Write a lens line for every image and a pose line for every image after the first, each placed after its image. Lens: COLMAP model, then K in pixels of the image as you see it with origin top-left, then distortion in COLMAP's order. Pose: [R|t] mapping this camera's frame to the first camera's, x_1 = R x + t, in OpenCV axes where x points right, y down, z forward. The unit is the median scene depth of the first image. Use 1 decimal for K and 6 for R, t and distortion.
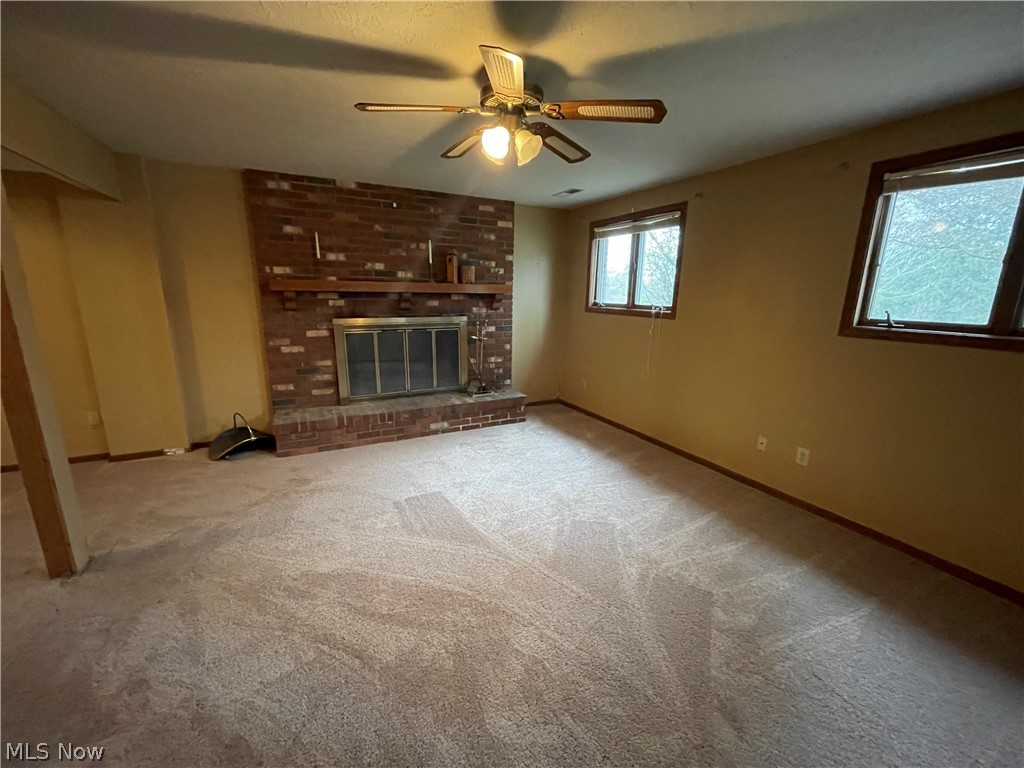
lens RADIAL K [[411.3, 0, 512.0], [0, 411.3, 384.0], [0, 0, 1]] dist [0.000960, 0.000320]
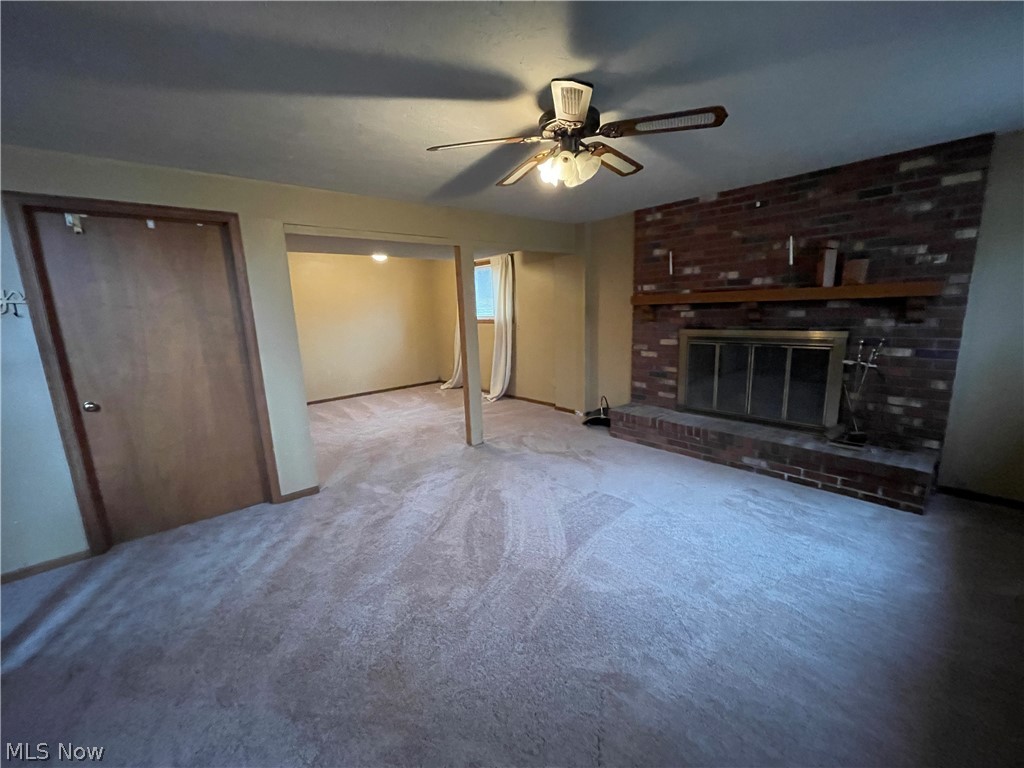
lens RADIAL K [[415.4, 0, 511.1], [0, 415.4, 382.7], [0, 0, 1]] dist [-0.000680, -0.000068]
pose [[0.240487, 0.151784, -0.958711, 0.489869], [-0.177071, 0.977985, 0.110418, -0.060998], [0.954365, 0.143206, 0.262069, 0.304855]]
